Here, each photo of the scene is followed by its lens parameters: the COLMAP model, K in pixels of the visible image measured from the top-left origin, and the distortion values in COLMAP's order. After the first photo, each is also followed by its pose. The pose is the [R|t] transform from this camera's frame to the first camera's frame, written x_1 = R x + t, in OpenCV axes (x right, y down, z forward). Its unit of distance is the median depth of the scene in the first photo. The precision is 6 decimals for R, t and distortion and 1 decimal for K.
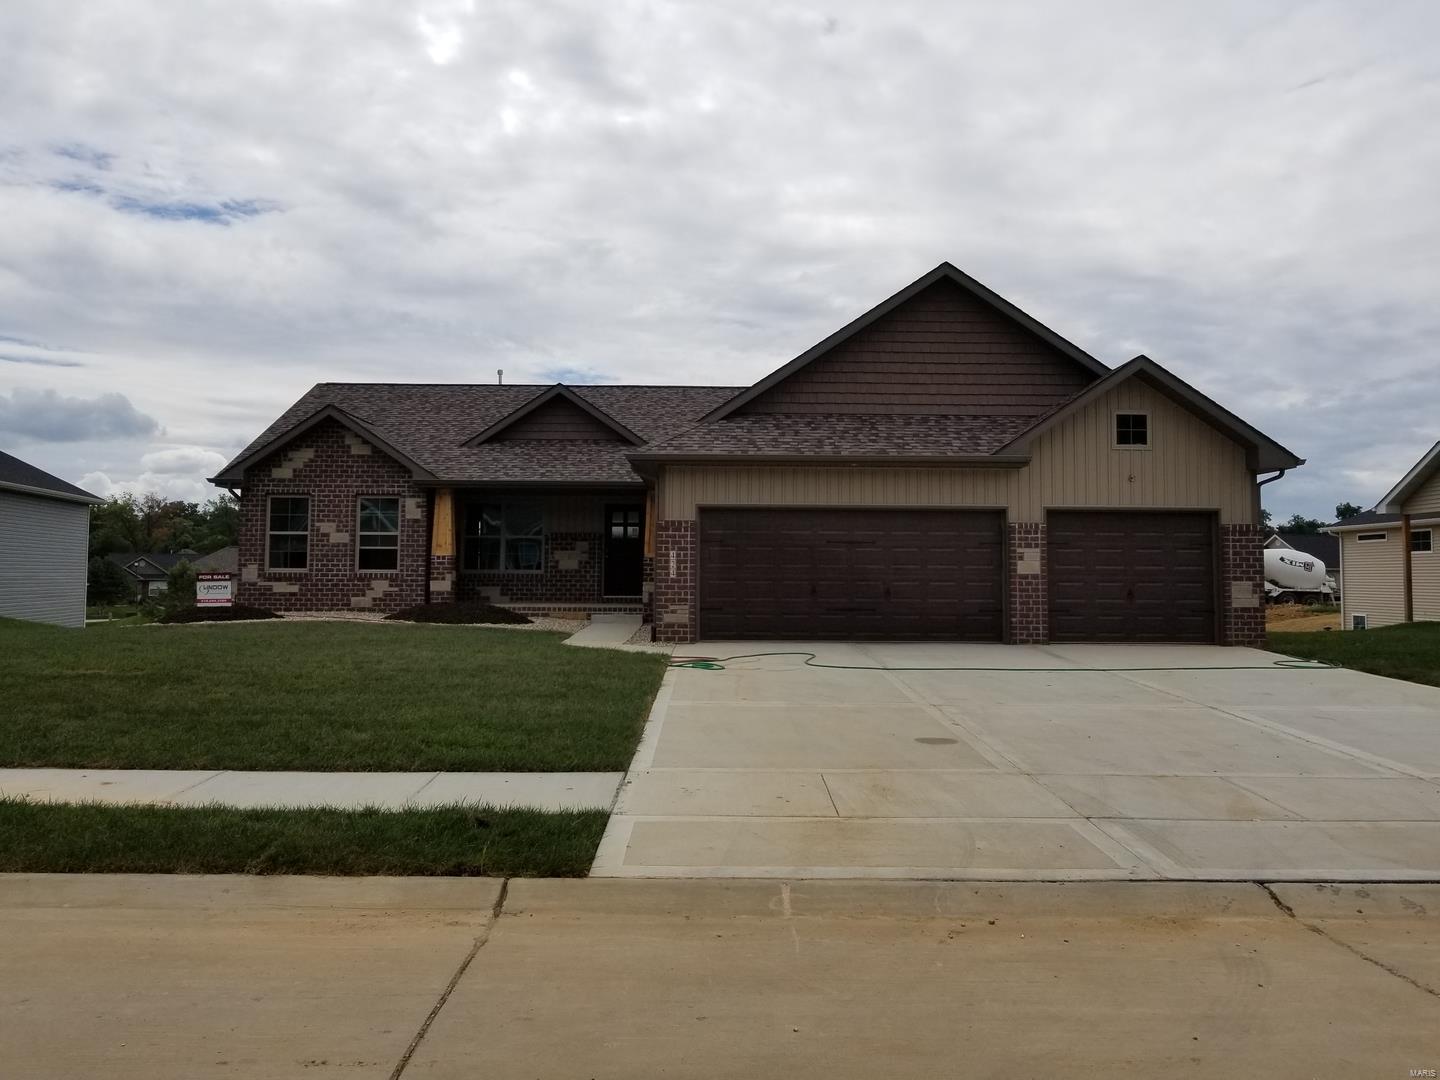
lens RADIAL K [[1139.1, 0, 712.7], [0, 1139.1, 536.7], [0, 0, 1]] dist [-0.000640, 0.000656]
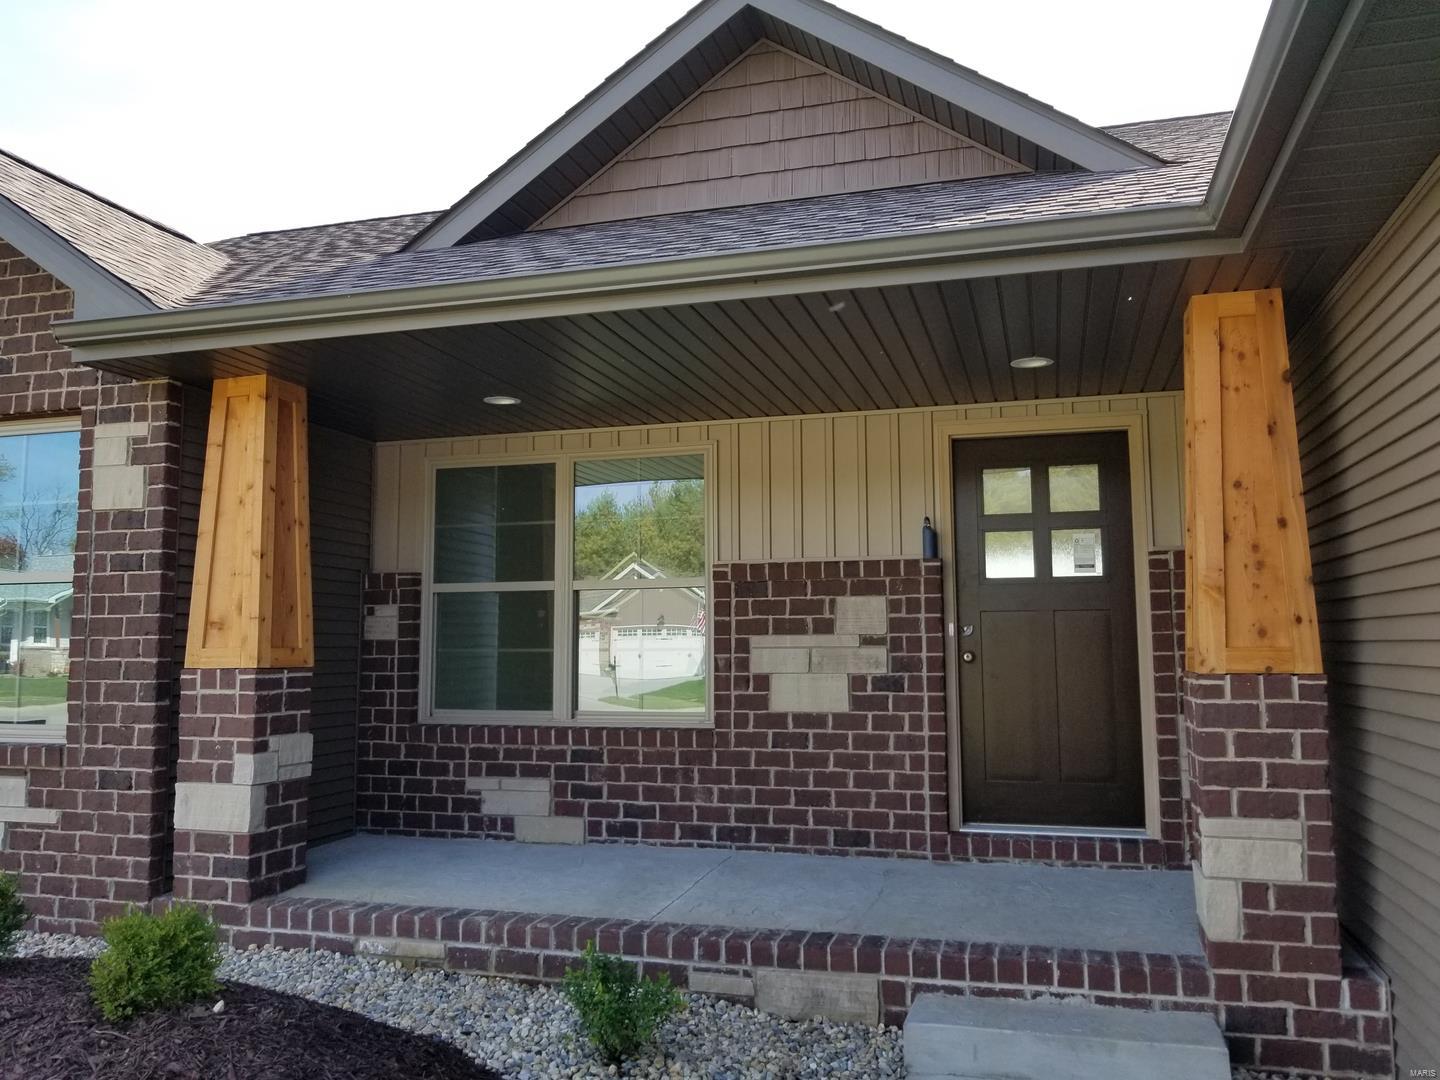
lens RADIAL K [[1139.1, 0, 710.9], [0, 1139.1, 475.9], [0, 0, 1]] dist [-0.000640, 0.000656]
pose [[0.955377, -0.052977, -0.290599, -0.076132], [0.019750, 0.993041, -0.116105, 0.006557], [0.294727, 0.105185, 0.949775, 0.785709]]
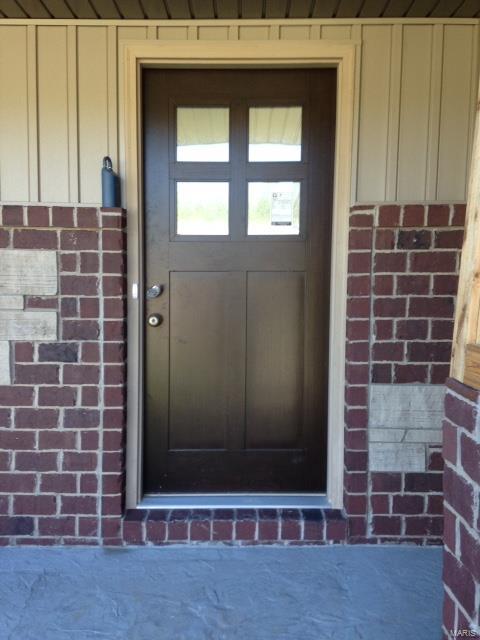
lens RADIAL K [[608.0, 0, 244.3], [0, 608.0, 320.4], [0, 0, 1]] dist [0.242684, 0.000000]
pose [[0.999936, -0.002864, -0.010962, -0.077595], [0.003863, 0.995736, 0.092167, 0.006869], [0.010652, -0.092203, 0.995683, 0.922945]]
